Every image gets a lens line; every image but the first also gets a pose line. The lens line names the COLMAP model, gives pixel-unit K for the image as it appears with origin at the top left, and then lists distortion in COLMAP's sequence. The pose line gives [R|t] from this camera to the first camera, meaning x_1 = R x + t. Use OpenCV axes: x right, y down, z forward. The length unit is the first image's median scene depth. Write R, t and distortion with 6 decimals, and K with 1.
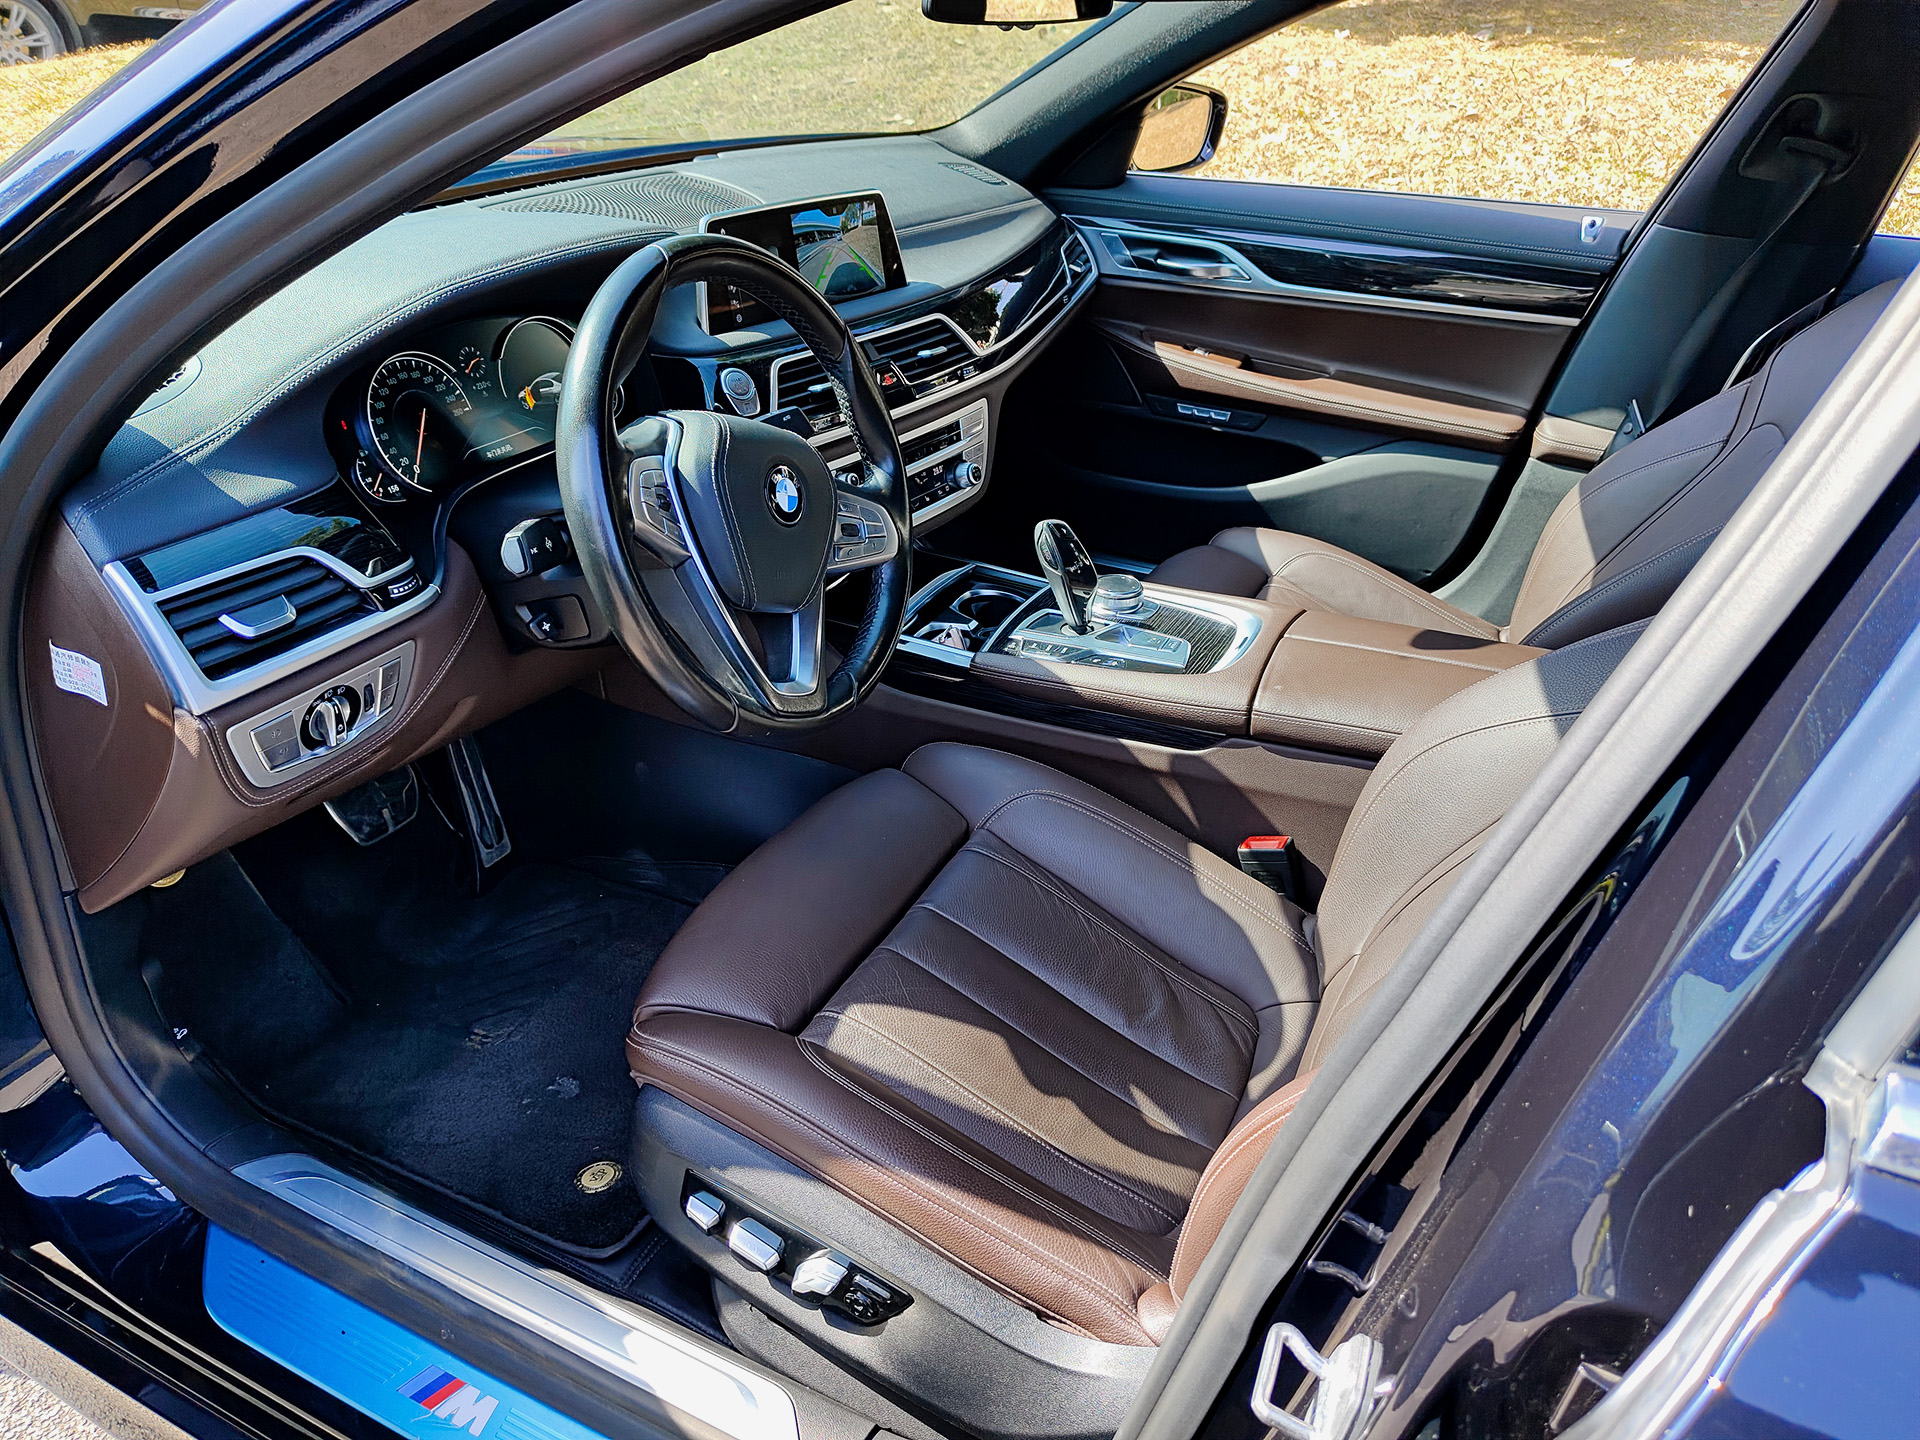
lens RADIAL K [[1331.4, 0, 960.0], [0, 1331.4, 720.0], [0, 0, 1]] dist [0.042269, -0.000174]
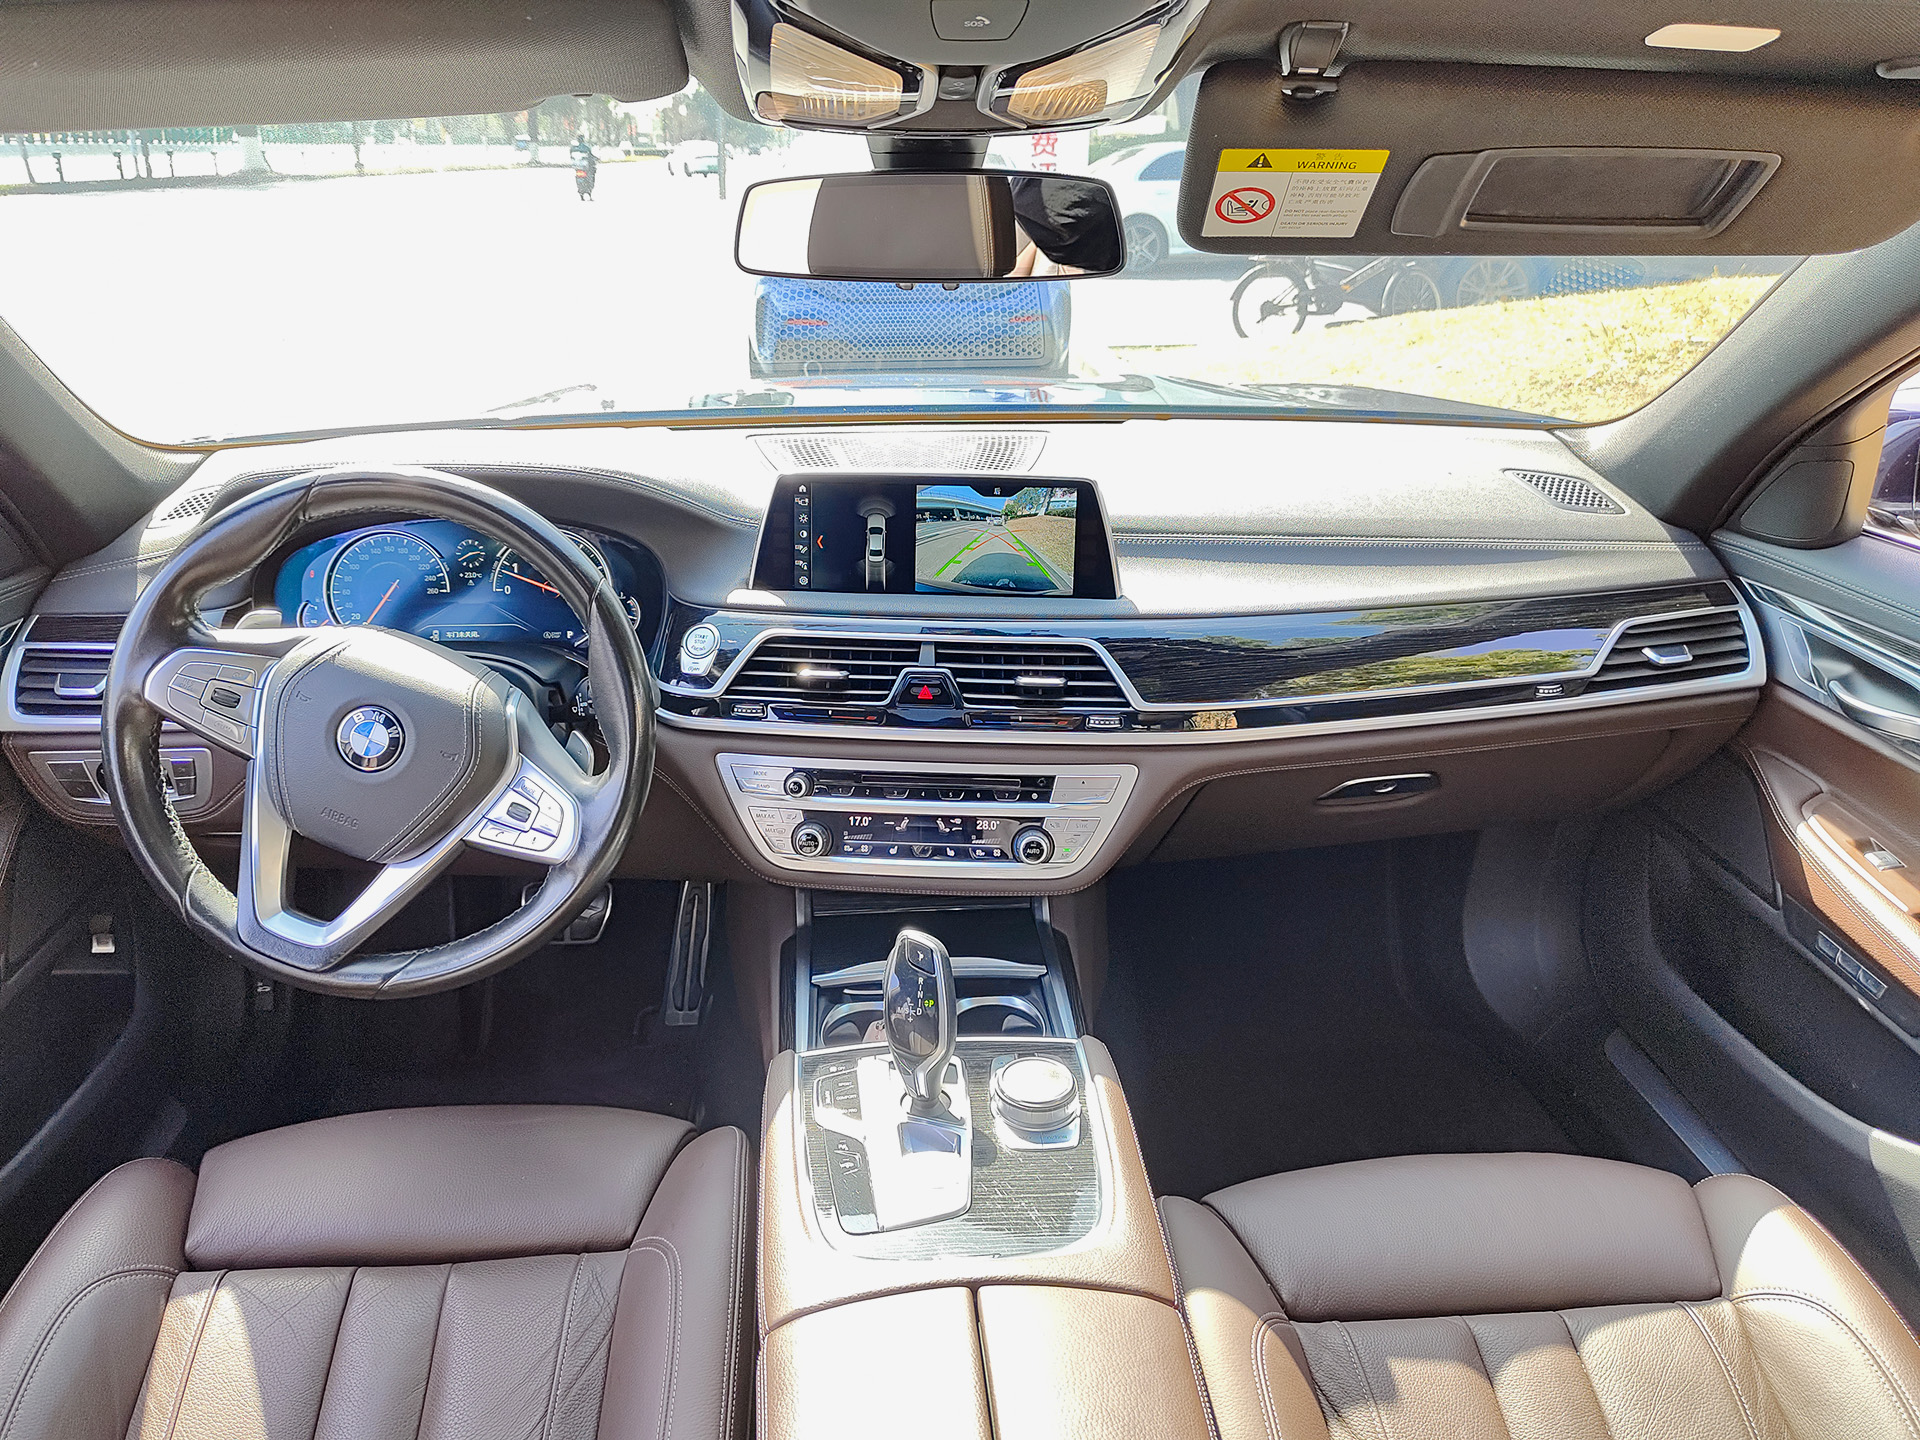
lens RADIAL K [[1331.4, 0, 960.0], [0, 1331.4, 720.0], [0, 0, 1]] dist [0.042269, -0.000174]
pose [[0.492498, 0.289849, -0.820630, 0.587835], [-0.415763, 0.906718, 0.070737, -0.290335], [0.764583, 0.306349, 0.567065, 0.540357]]
